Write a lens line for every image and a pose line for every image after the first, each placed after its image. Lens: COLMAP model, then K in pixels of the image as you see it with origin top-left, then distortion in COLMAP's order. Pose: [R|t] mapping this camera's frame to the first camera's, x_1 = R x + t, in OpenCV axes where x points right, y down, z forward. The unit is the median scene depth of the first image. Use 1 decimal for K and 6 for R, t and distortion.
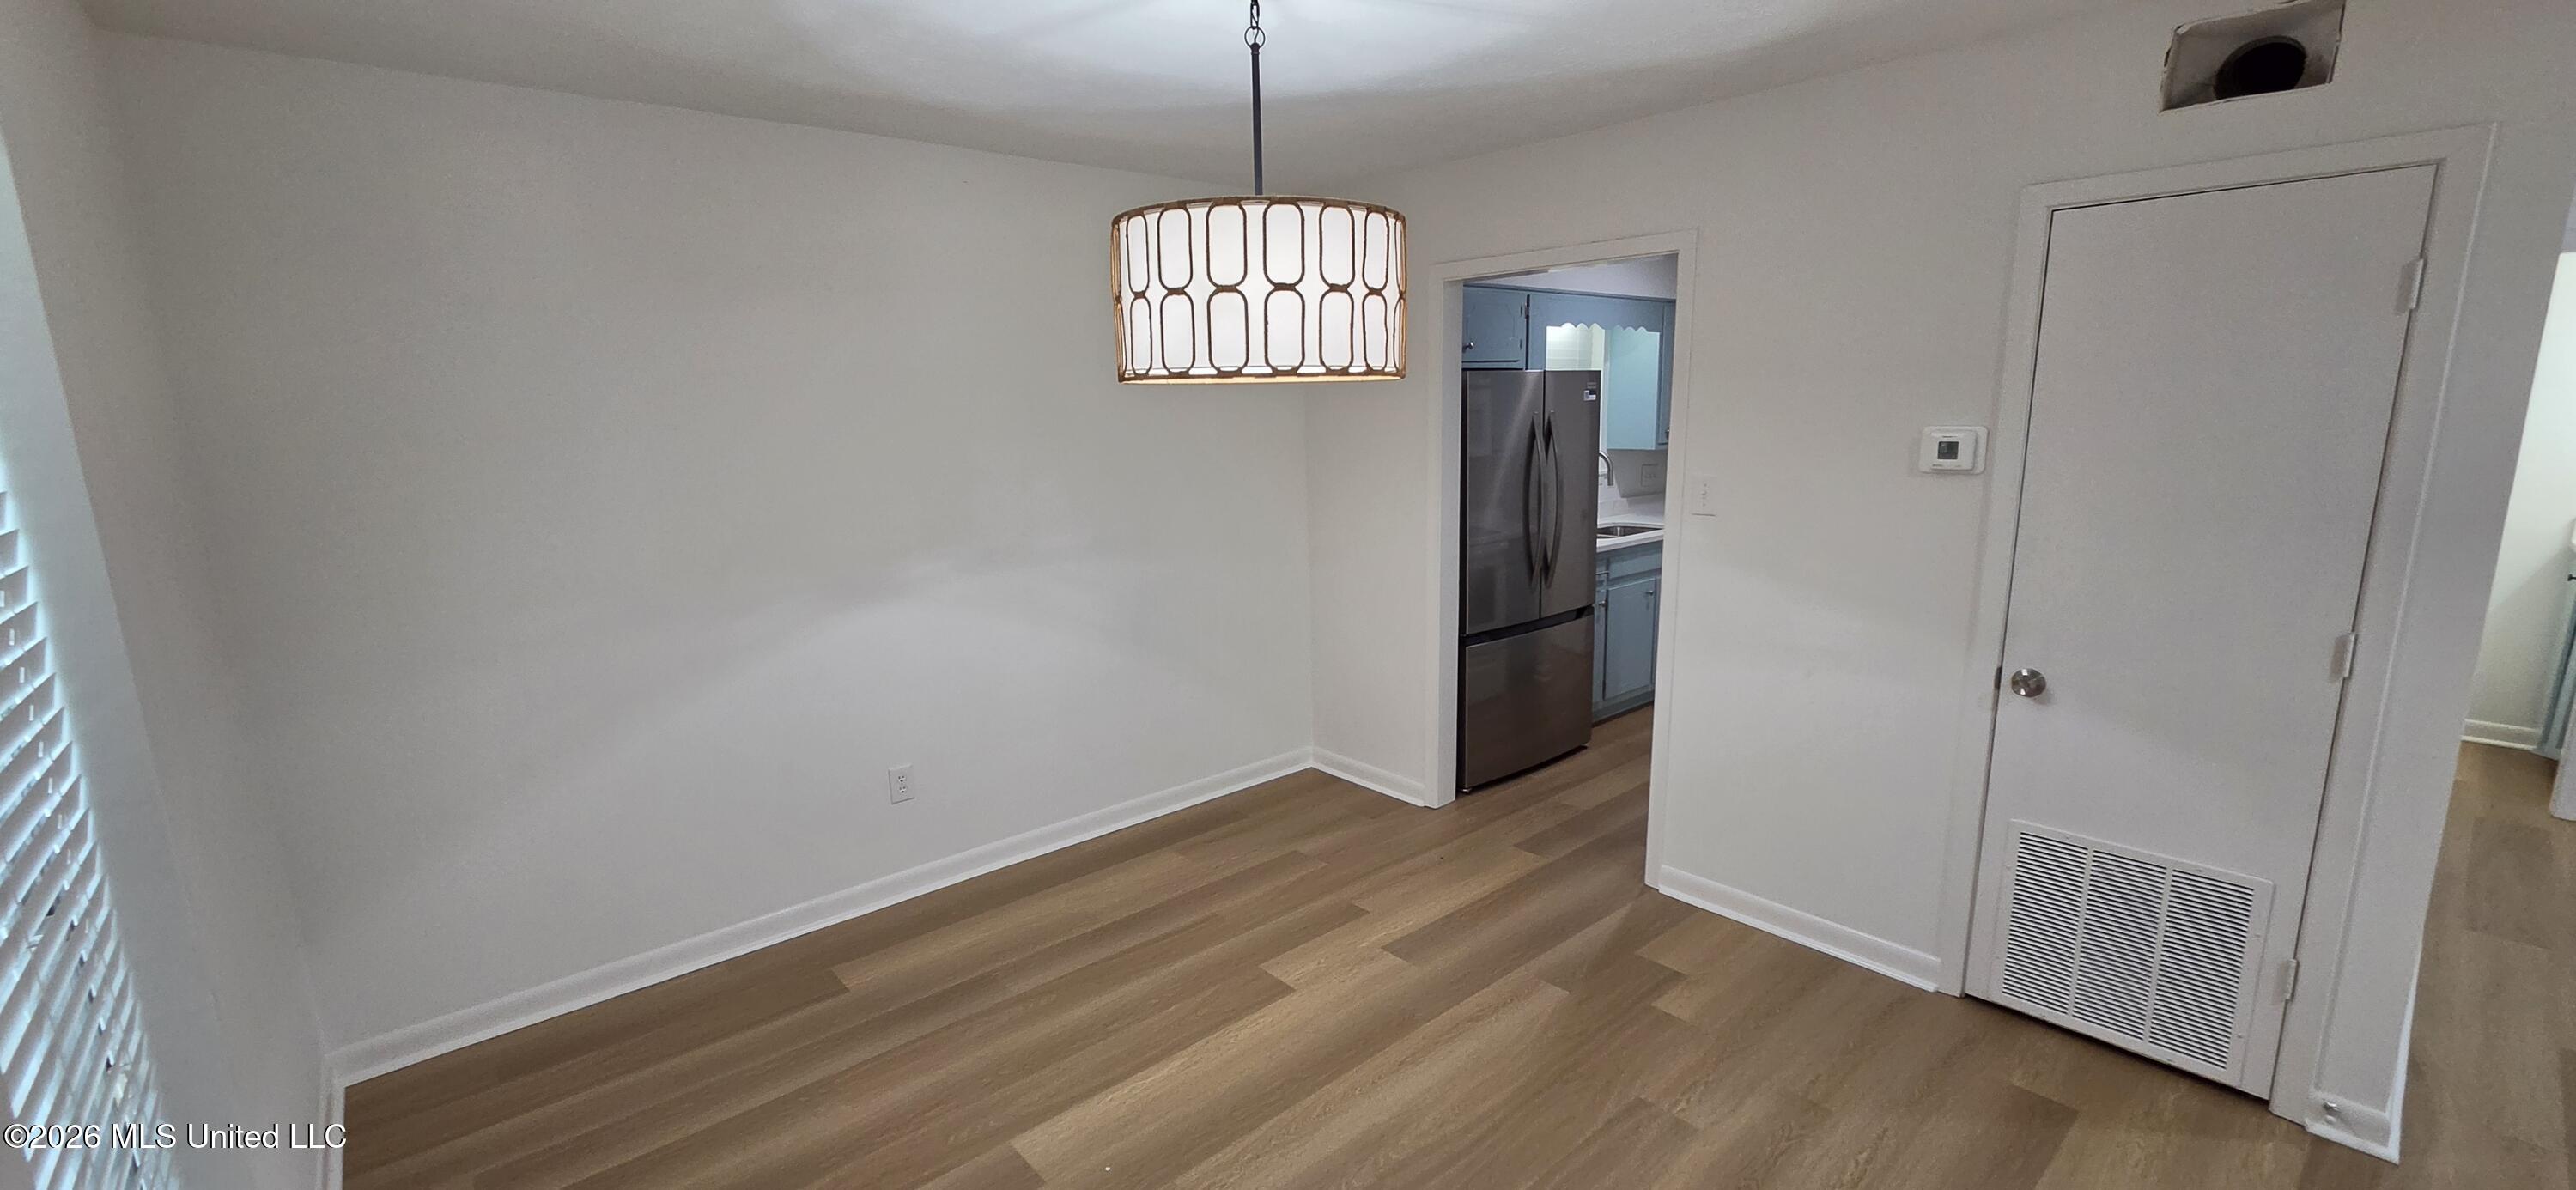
lens RADIAL K [[1053.7, 0, 1285.9], [0, 1053.7, 605.0], [0, 0, 1]] dist [-0.000083, 0.000647]
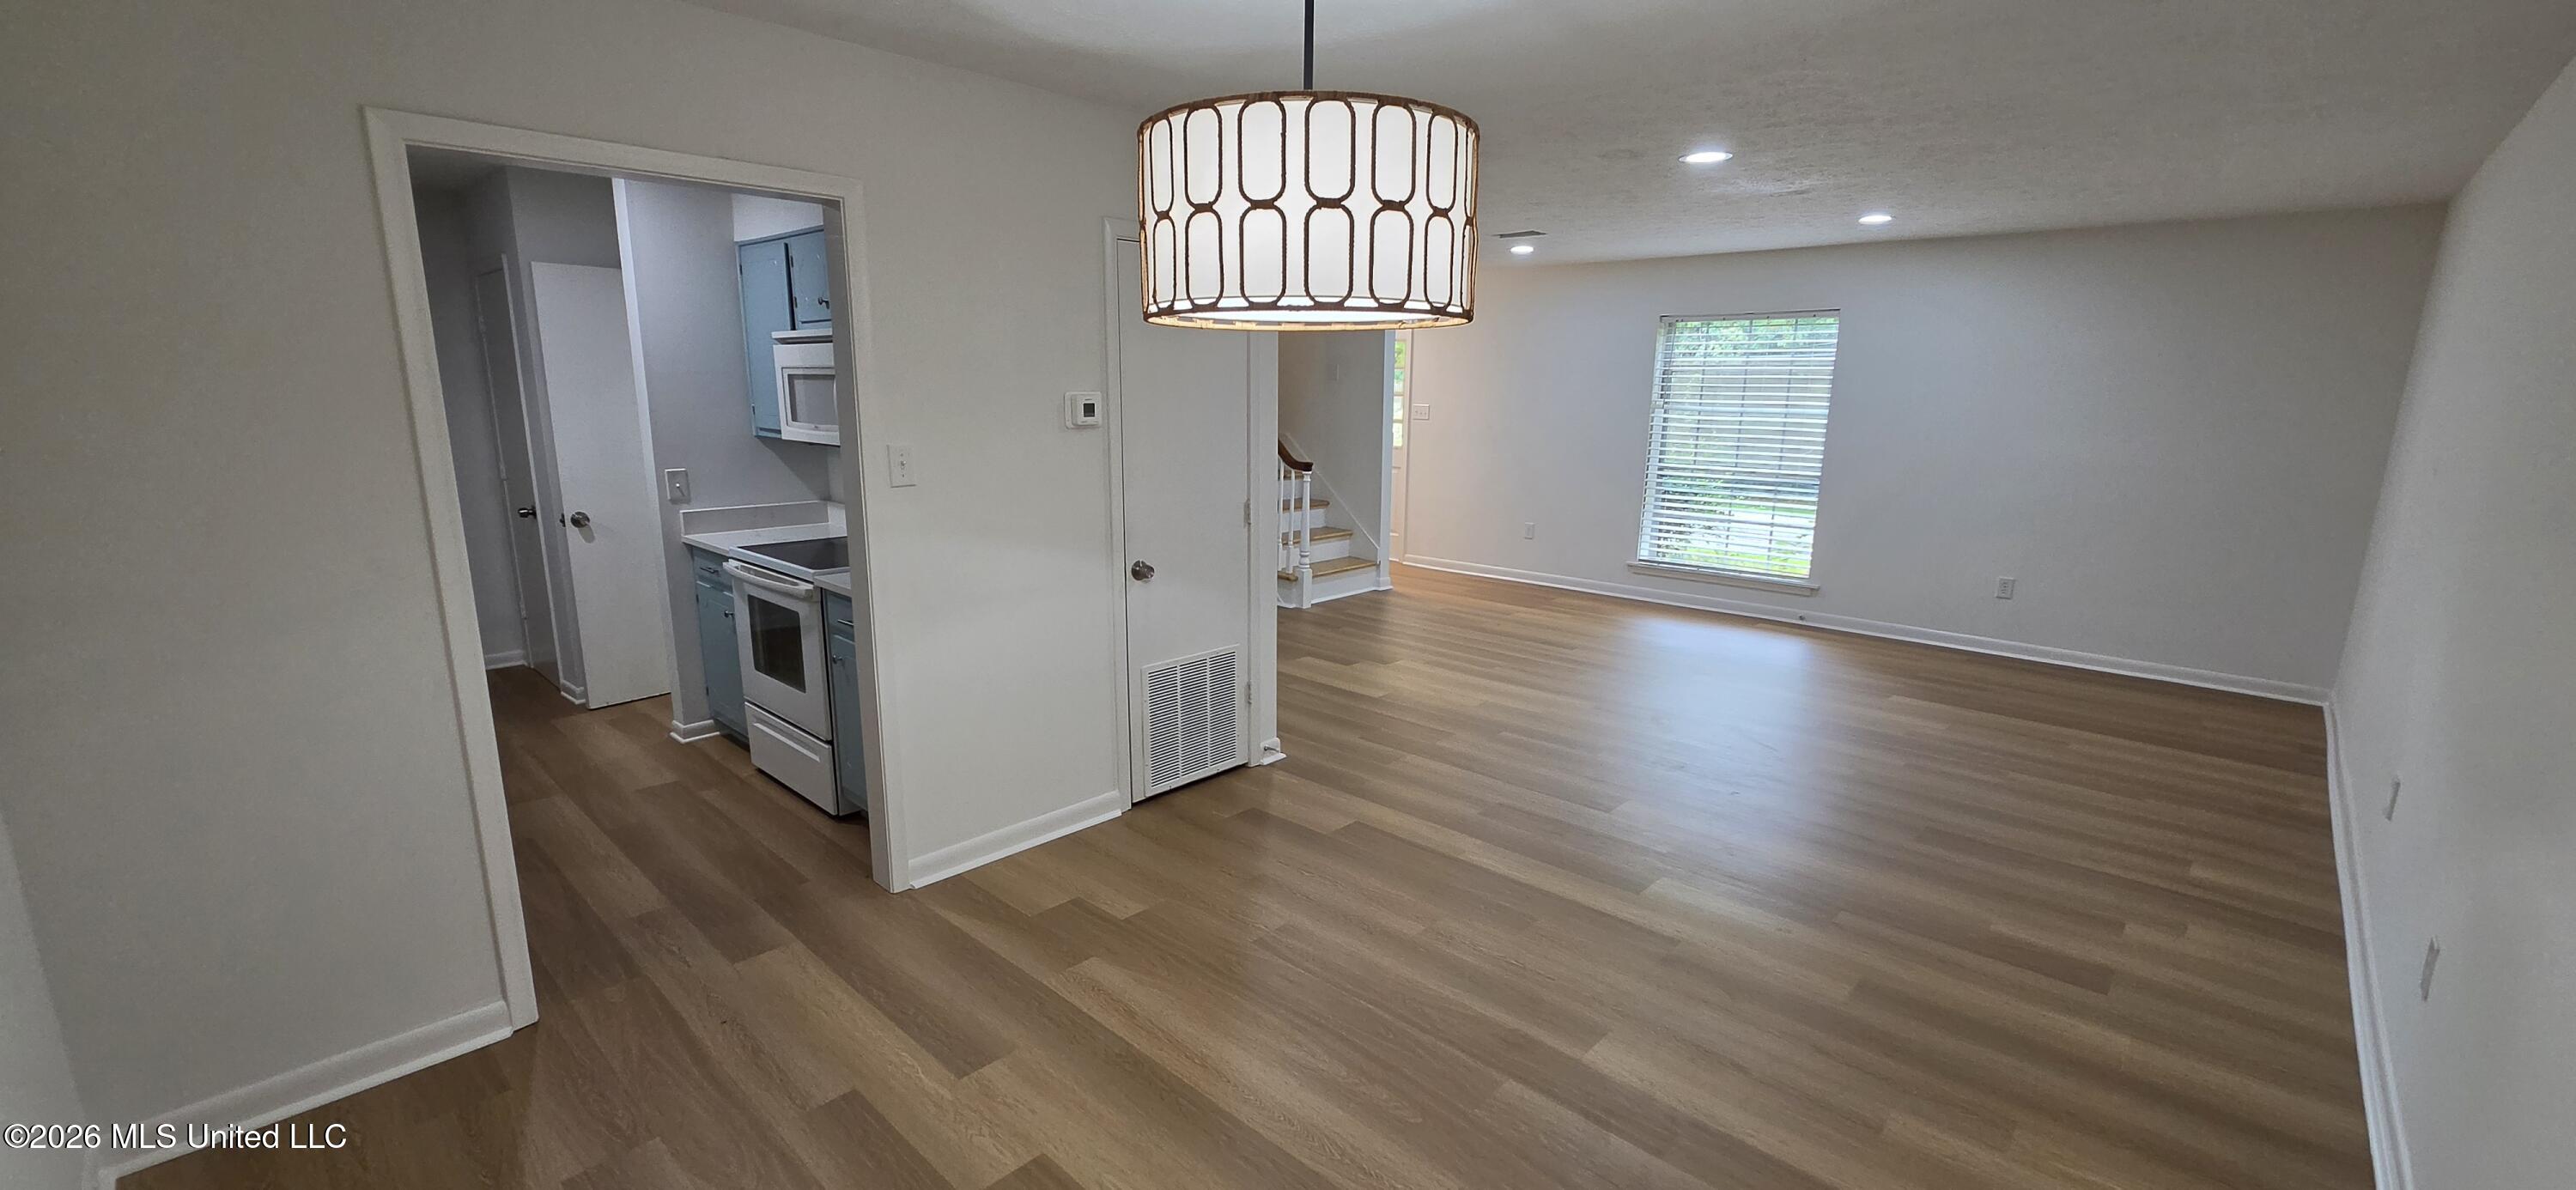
lens RADIAL K [[1053.7, 0, 1282.2], [0, 1053.7, 615.0], [0, 0, 1]] dist [-0.000083, 0.000647]
pose [[-0.093461, -0.196708, 0.975997, -0.718628], [0.188176, 0.959130, 0.211328, -0.132628], [-0.977678, 0.203410, -0.052626, 0.880549]]
